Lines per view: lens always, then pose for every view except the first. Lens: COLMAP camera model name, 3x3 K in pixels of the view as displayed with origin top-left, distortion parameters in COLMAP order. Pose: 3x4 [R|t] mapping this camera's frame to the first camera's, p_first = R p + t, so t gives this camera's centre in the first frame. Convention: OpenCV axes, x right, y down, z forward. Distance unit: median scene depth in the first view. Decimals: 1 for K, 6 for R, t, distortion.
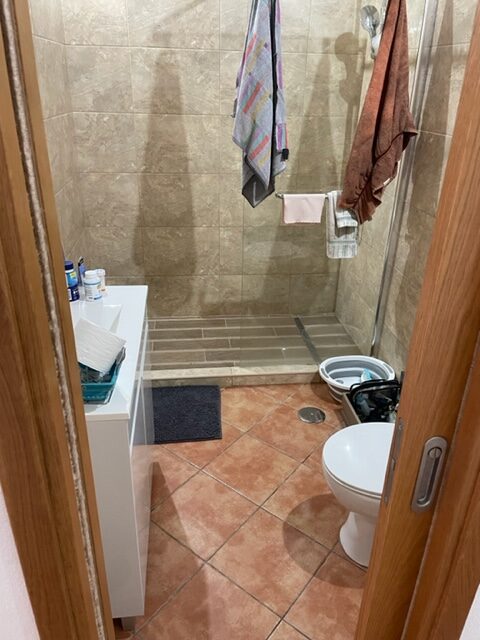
lens RADIAL K [[483.2, 0, 237.9], [0, 483.2, 321.3], [0, 0, 1]] dist [0.072413, -0.104744]
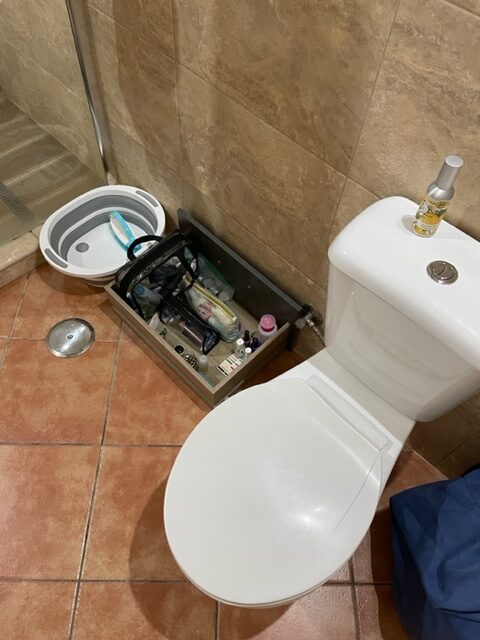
lens RADIAL K [[483.2, 0, 241.5], [0, 483.2, 317.9], [0, 0, 1]] dist [0.072413, -0.104744]
pose [[0.785655, -0.506283, 0.355562, 0.119202], [0.225987, 0.769863, 0.596859, -0.132479], [-0.575914, -0.388573, 0.719260, 0.474229]]
